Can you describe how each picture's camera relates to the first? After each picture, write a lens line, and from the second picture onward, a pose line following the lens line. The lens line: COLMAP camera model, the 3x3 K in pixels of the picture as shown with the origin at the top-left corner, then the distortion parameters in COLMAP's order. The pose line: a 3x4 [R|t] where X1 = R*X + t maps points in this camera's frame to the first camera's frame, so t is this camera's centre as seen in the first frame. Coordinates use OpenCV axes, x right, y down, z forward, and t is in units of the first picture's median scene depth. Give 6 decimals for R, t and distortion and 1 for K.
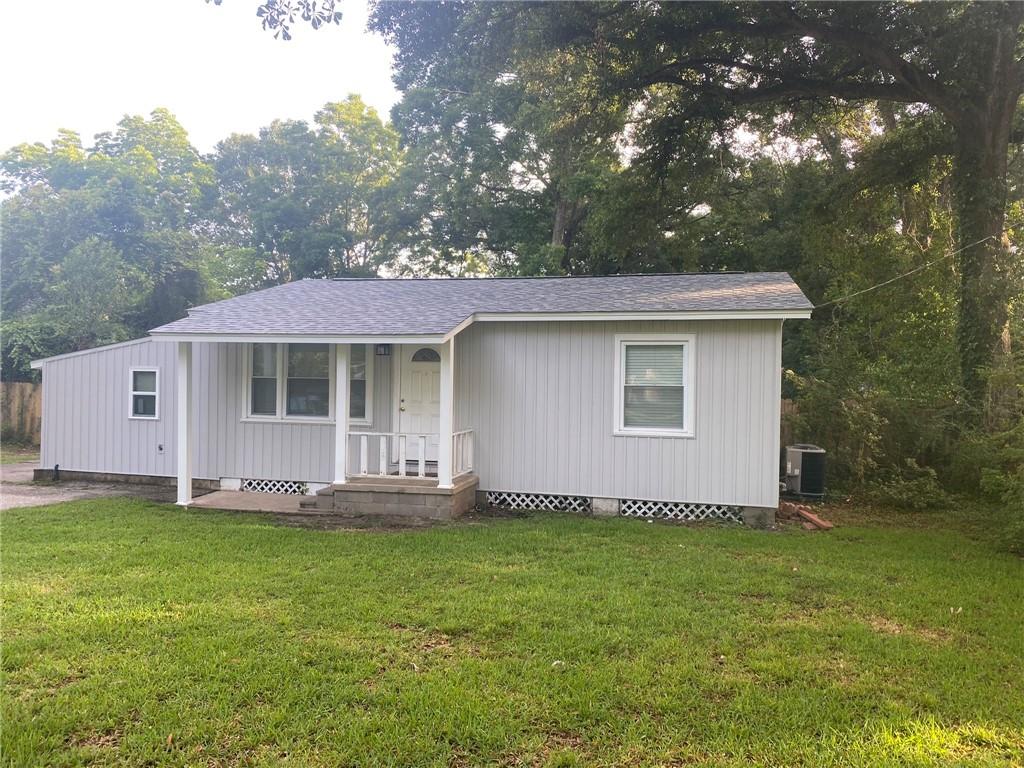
lens RADIAL K [[778.1, 0, 509.8], [0, 778.1, 388.4], [0, 0, 1]] dist [-0.004490, 0.022426]
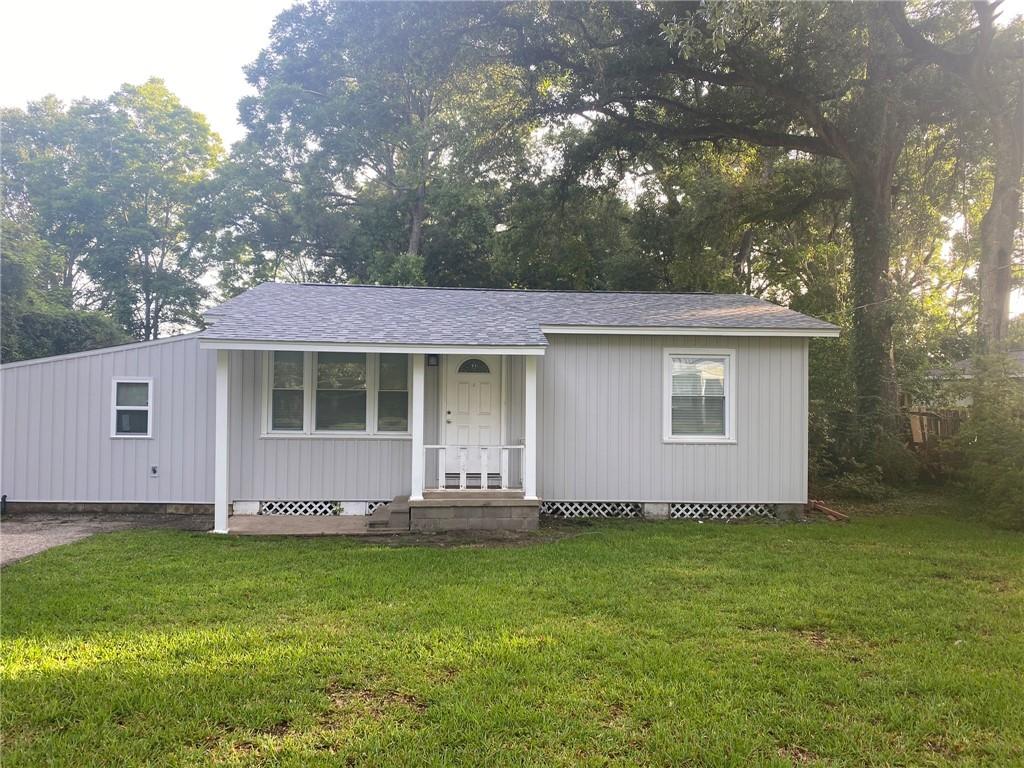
lens RADIAL K [[778.1, 0, 511.8], [0, 778.1, 381.6], [0, 0, 1]] dist [-0.004490, 0.022426]
pose [[0.950487, 0.001009, 0.310763, -0.384037], [0.006058, 0.999745, -0.021775, -0.001584], [-0.310705, 0.022580, 0.950238, 0.051109]]
